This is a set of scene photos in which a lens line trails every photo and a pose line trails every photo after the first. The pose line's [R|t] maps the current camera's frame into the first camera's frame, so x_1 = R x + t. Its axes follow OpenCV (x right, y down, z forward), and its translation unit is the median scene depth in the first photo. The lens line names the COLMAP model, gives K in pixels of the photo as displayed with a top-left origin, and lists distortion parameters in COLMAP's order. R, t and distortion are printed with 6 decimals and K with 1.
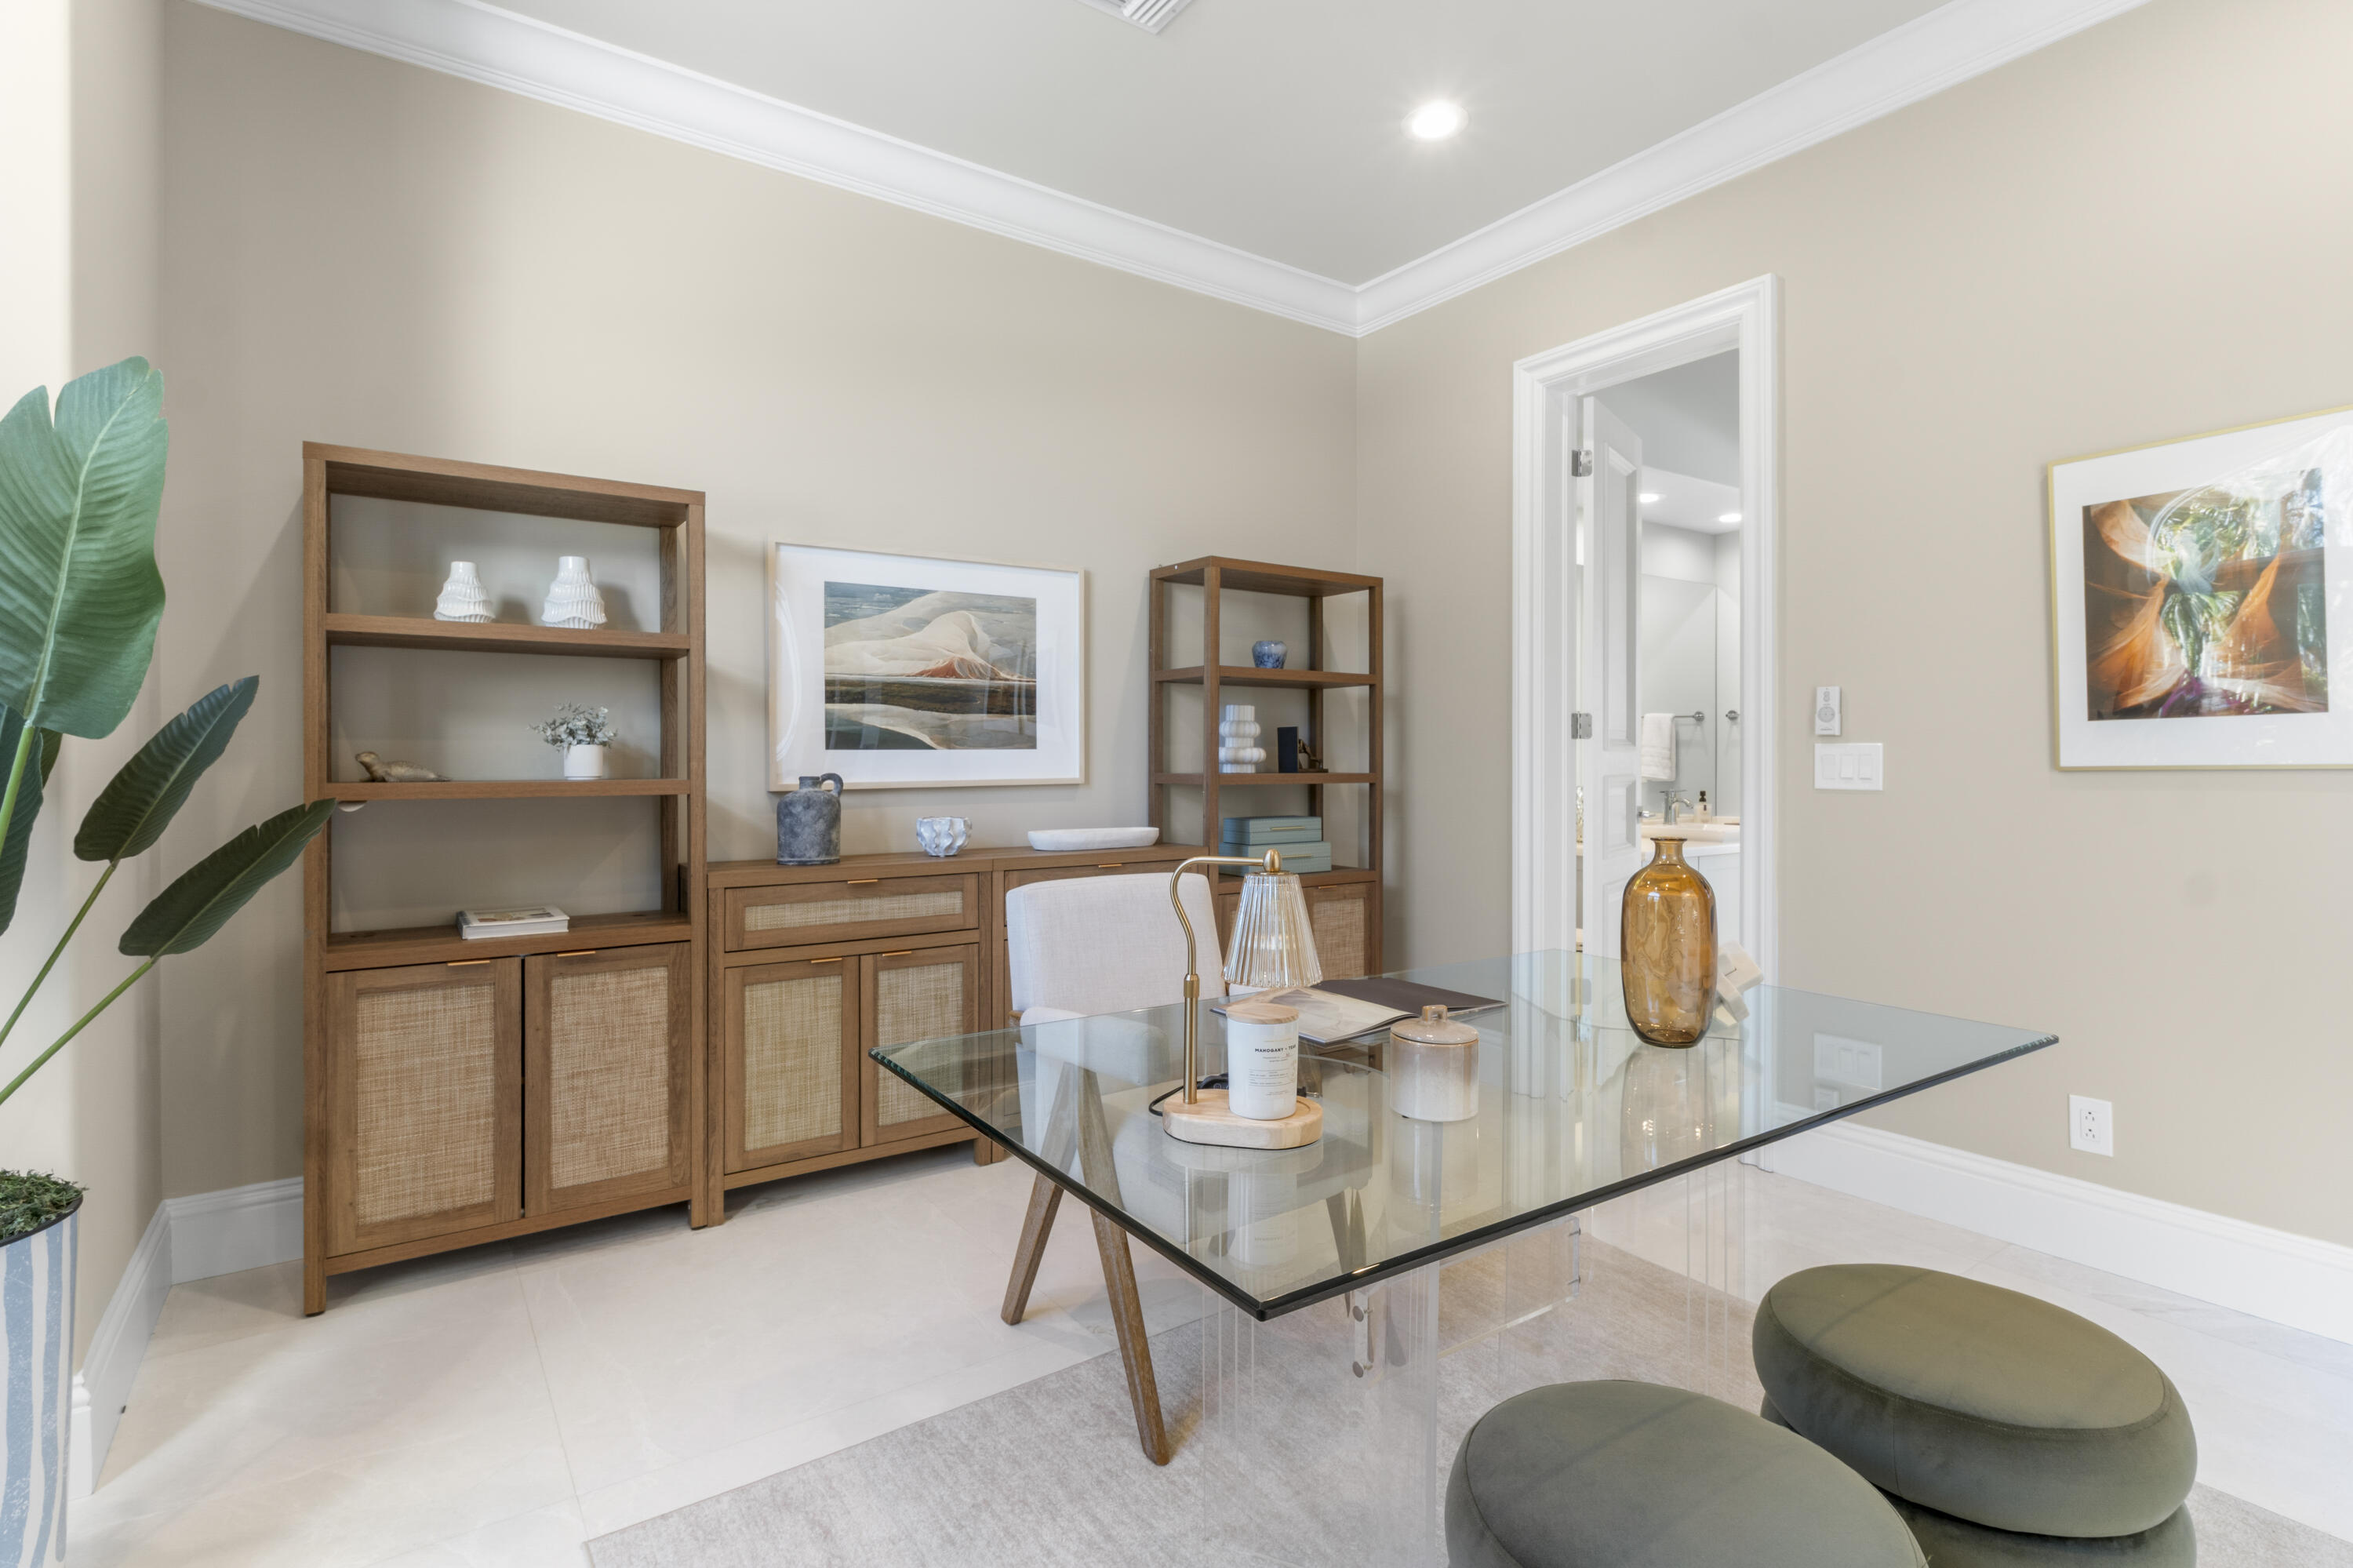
lens RADIAL K [[1136.8, 0, 1176.8], [0, 1136.8, 763.5], [0, 0, 1]] dist [-0.001196, -0.000095]
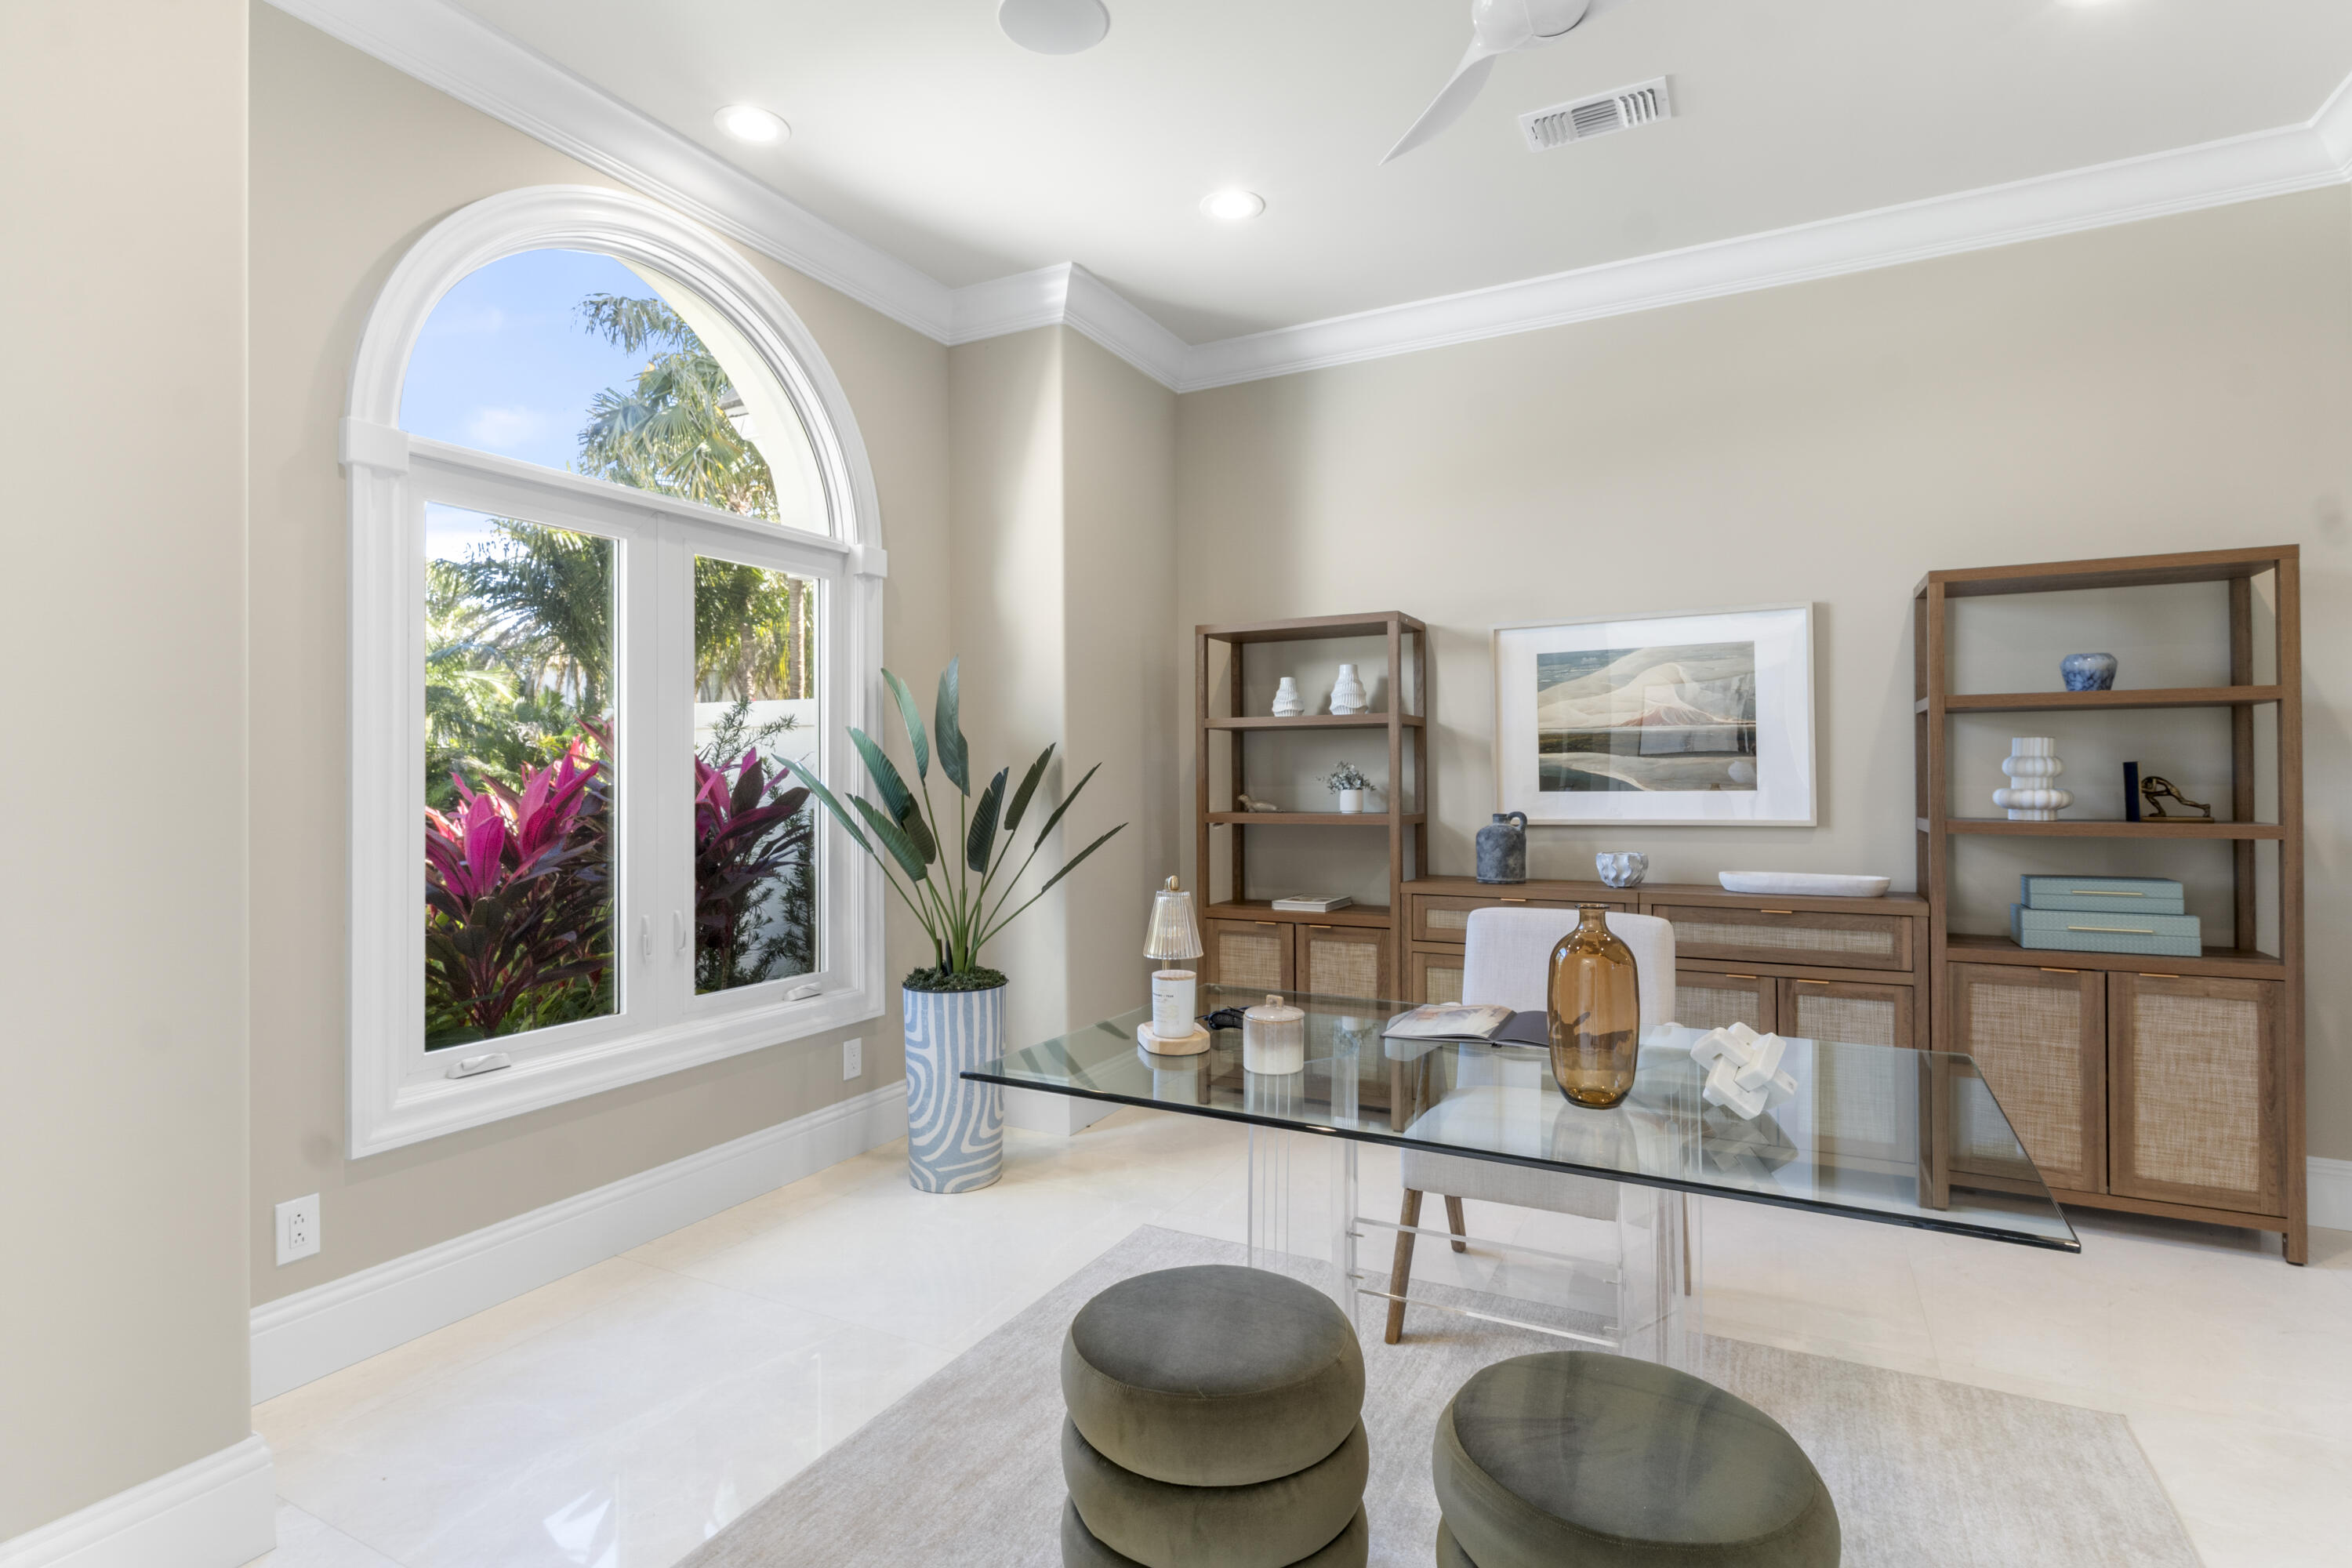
lens RADIAL K [[1136.2, 0, 1176.3], [0, 1136.2, 763.6], [0, 0, 1]] dist [-0.001196, -0.000095]
pose [[0.456041, -0.010756, -0.889894, 0.597787], [0.002584, 0.999939, -0.010762, -0.029939], [0.889955, 0.002608, 0.456041, 0.095317]]
